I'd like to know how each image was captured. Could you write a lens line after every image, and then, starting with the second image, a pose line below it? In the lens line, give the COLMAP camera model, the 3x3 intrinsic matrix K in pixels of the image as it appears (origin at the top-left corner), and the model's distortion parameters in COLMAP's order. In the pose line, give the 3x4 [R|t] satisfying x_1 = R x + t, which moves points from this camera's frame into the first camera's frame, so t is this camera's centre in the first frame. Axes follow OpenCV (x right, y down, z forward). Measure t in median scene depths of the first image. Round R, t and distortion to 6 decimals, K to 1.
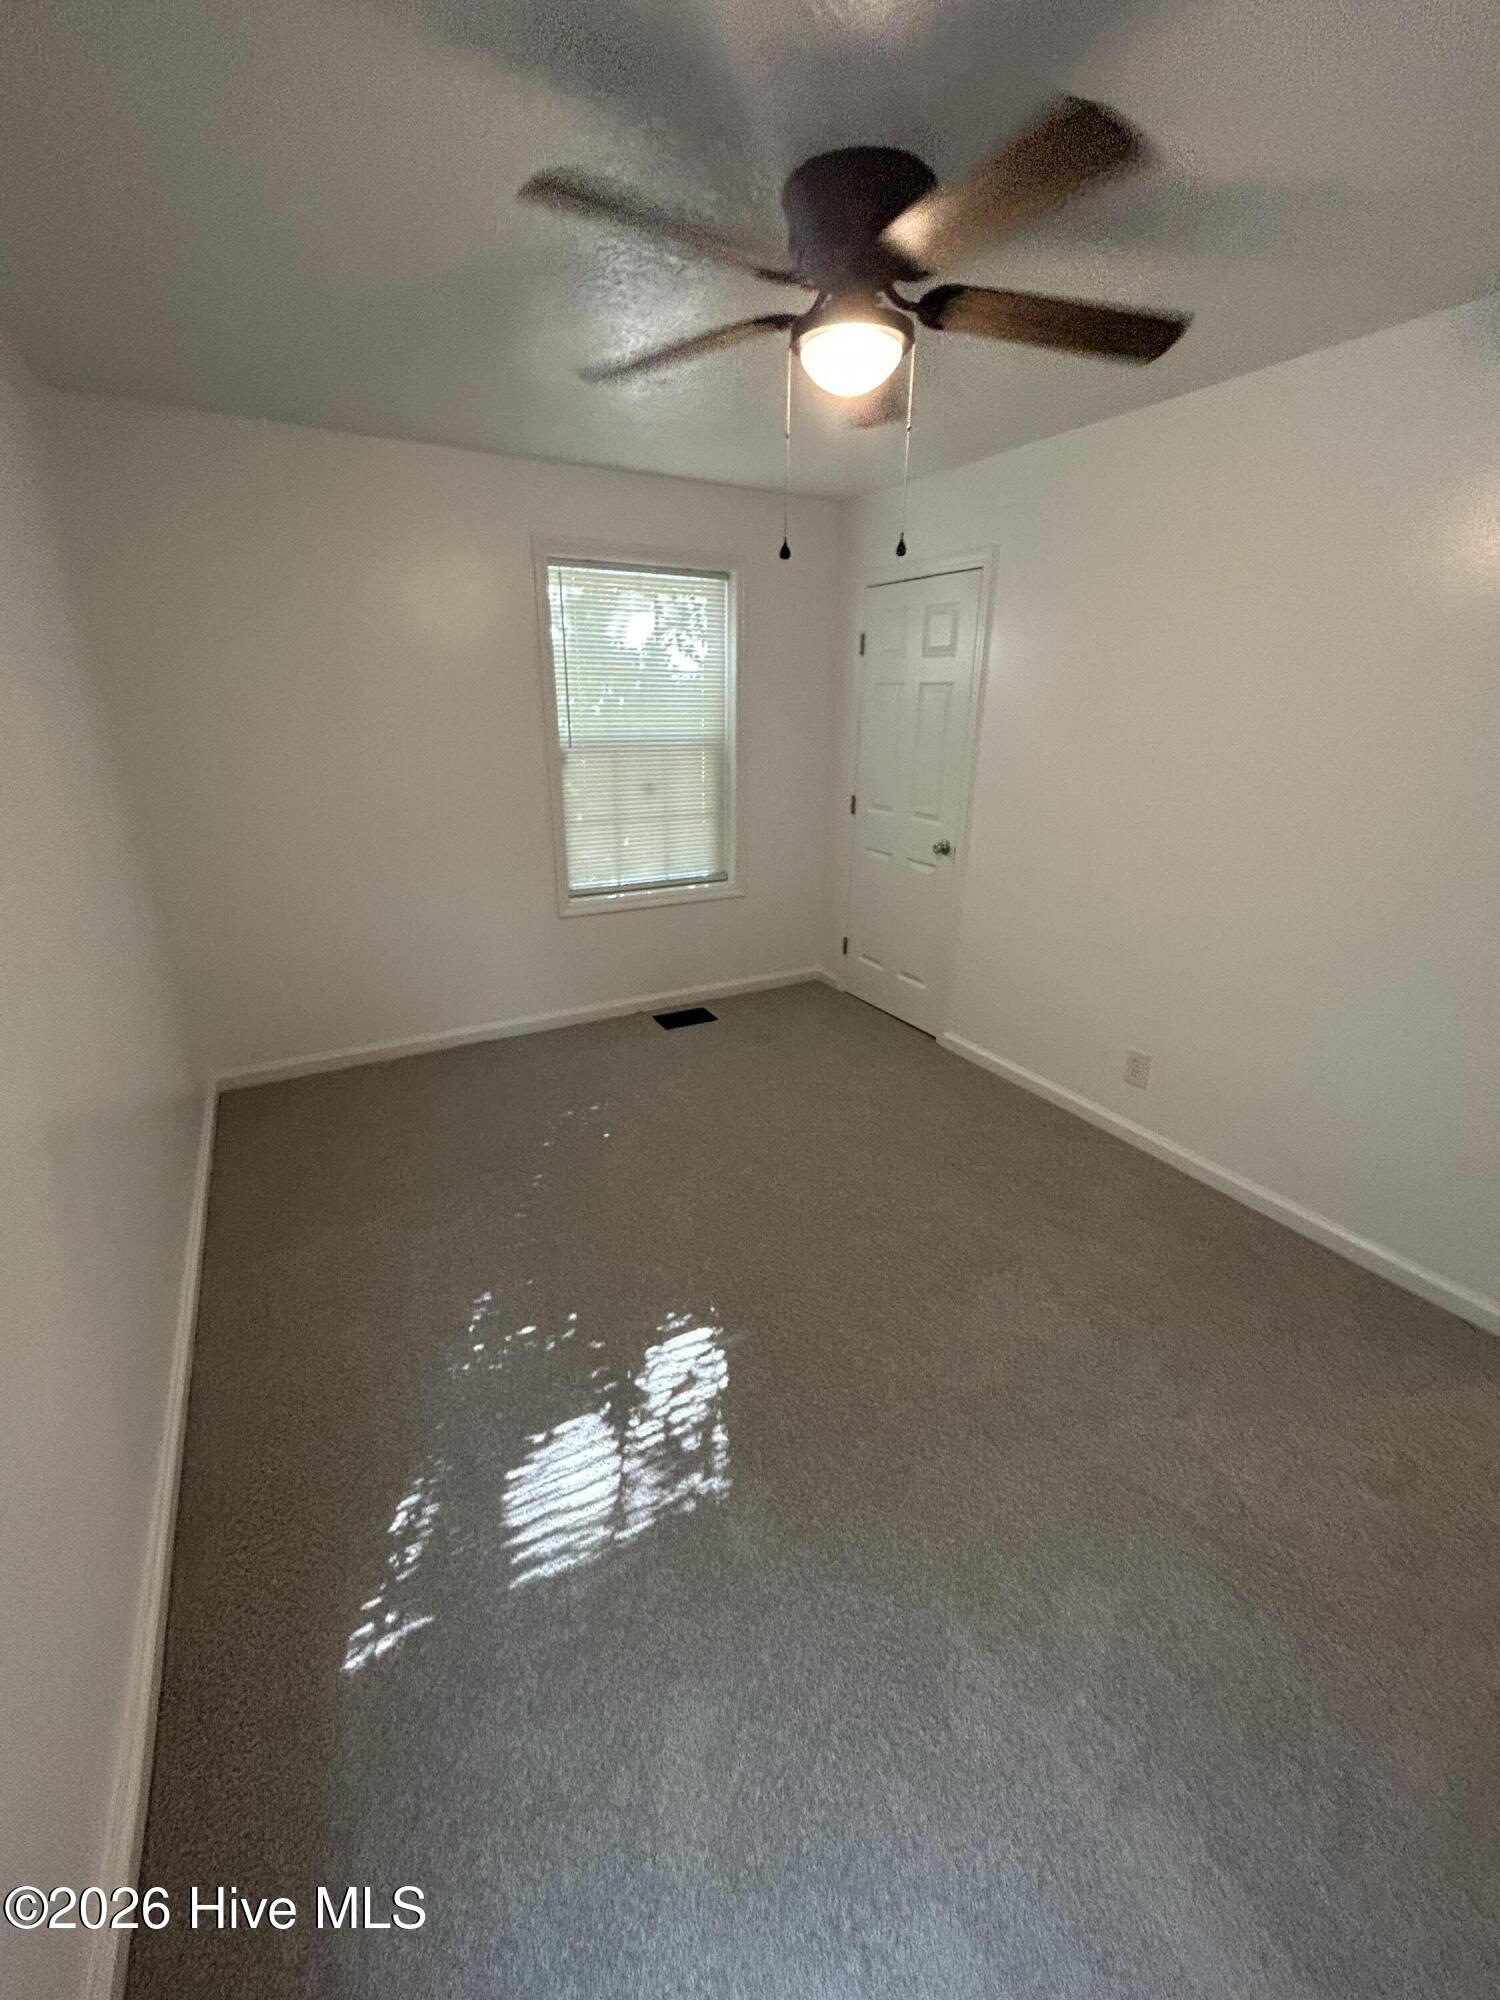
lens RADIAL K [[823.8, 0, 758.1], [0, 823.8, 979.9], [0, 0, 1]] dist [0.024847, -0.000052]
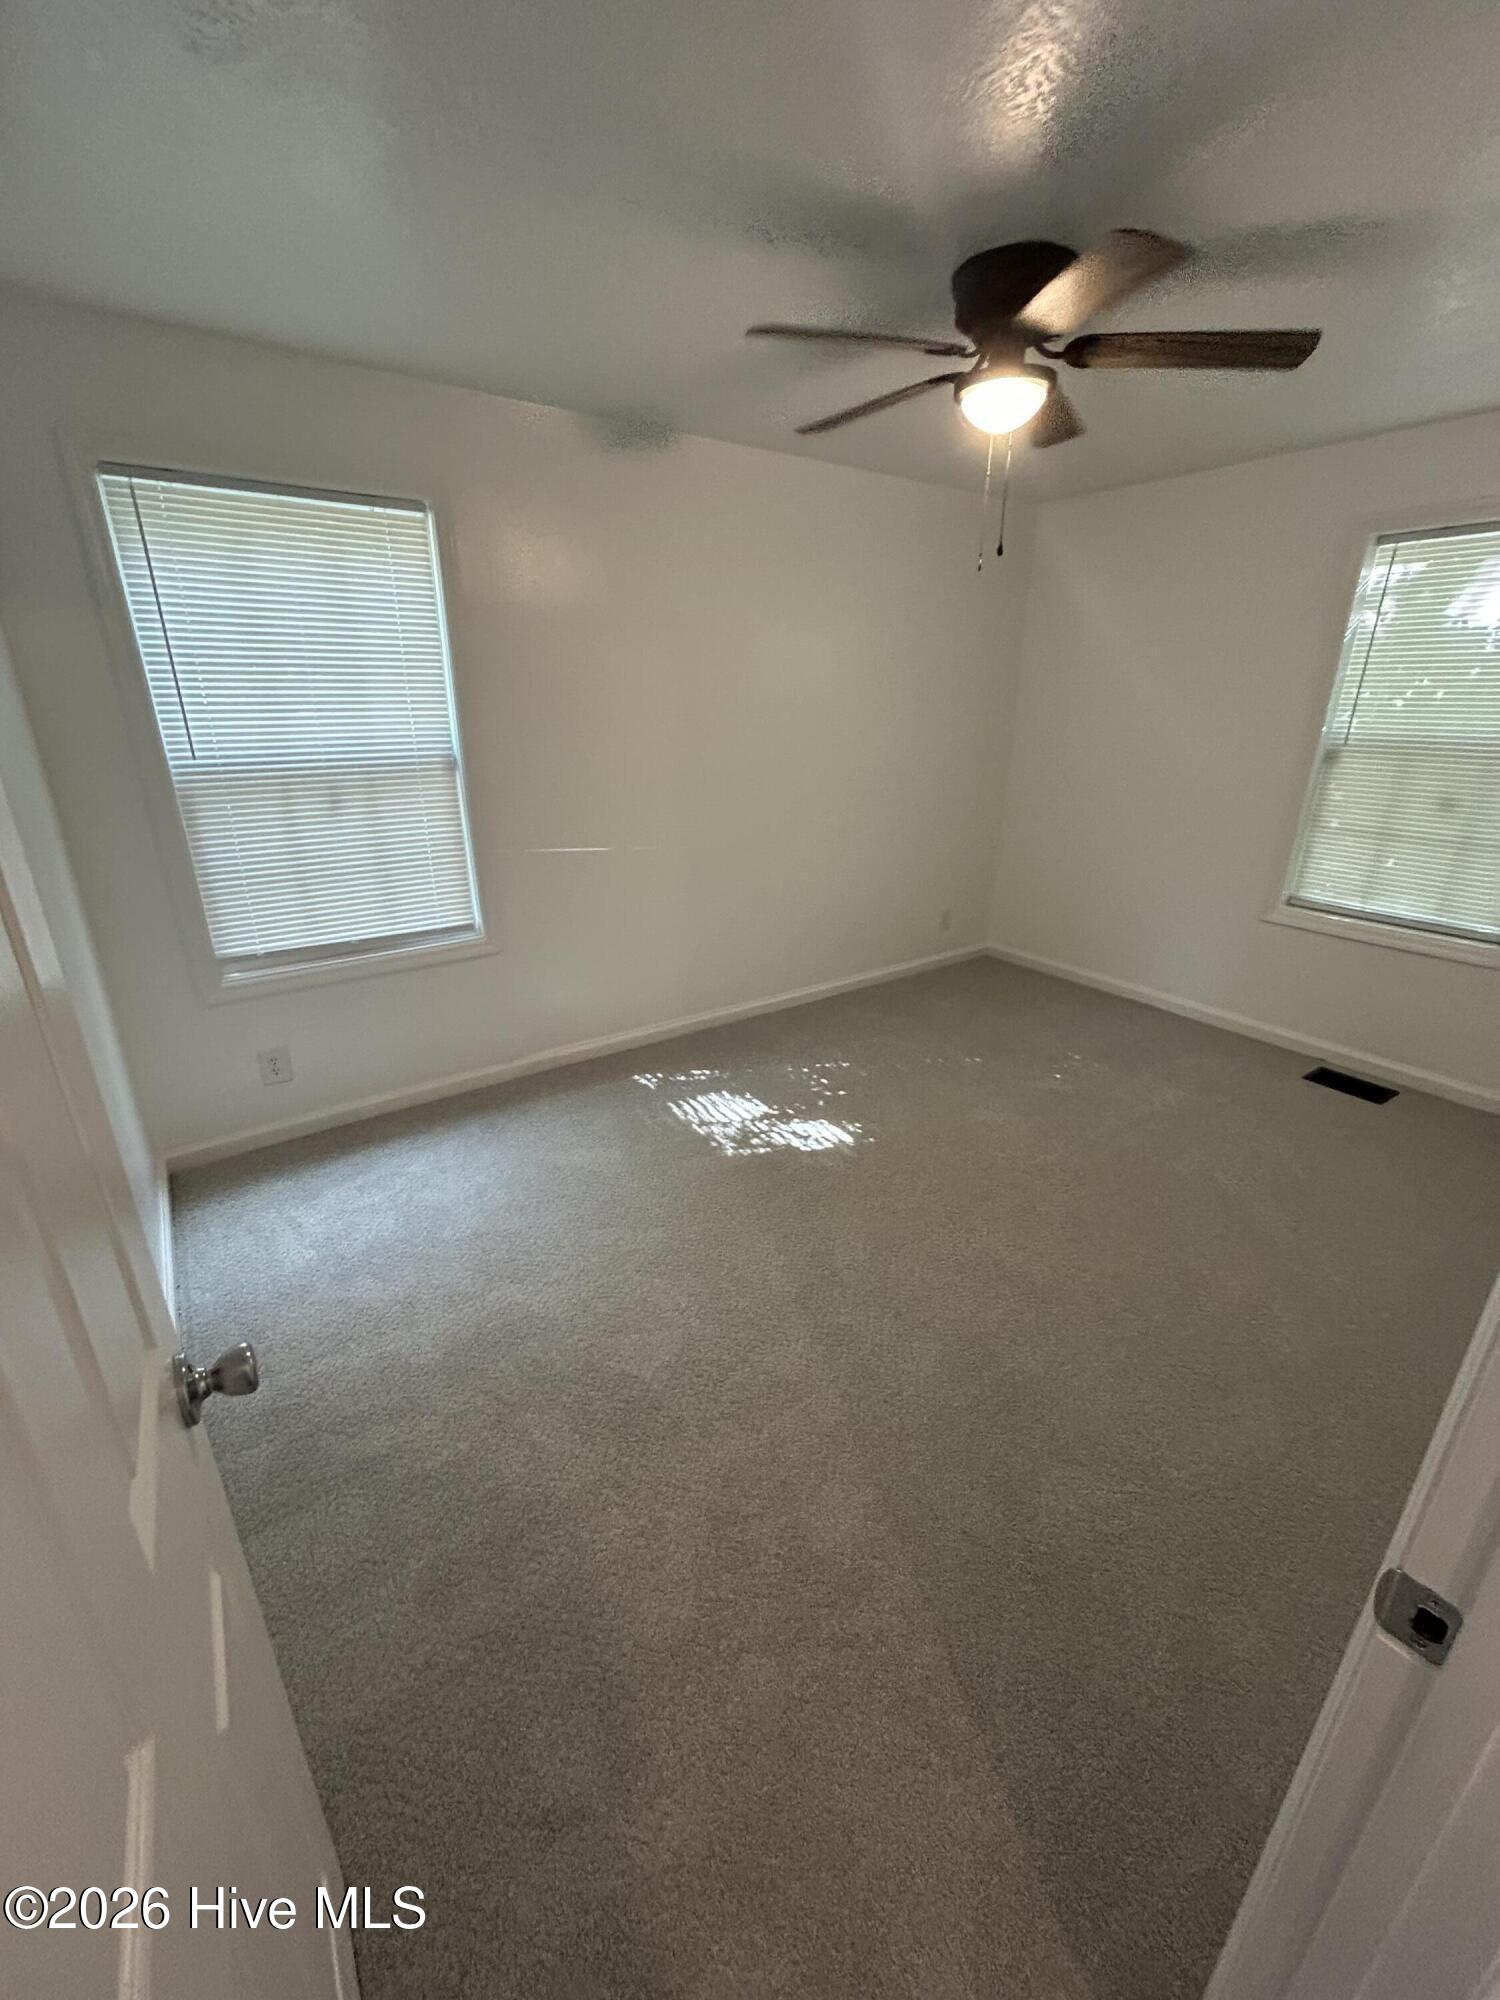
lens RADIAL K [[823.8, 0, 758.1], [0, 823.8, 979.9], [0, 0, 1]] dist [0.024847, -0.000052]
pose [[0.115203, 0.325536, -0.938485, 0.650597], [-0.337231, 0.901482, 0.271304, -0.081398], [0.934347, 0.285231, 0.213634, 0.278215]]
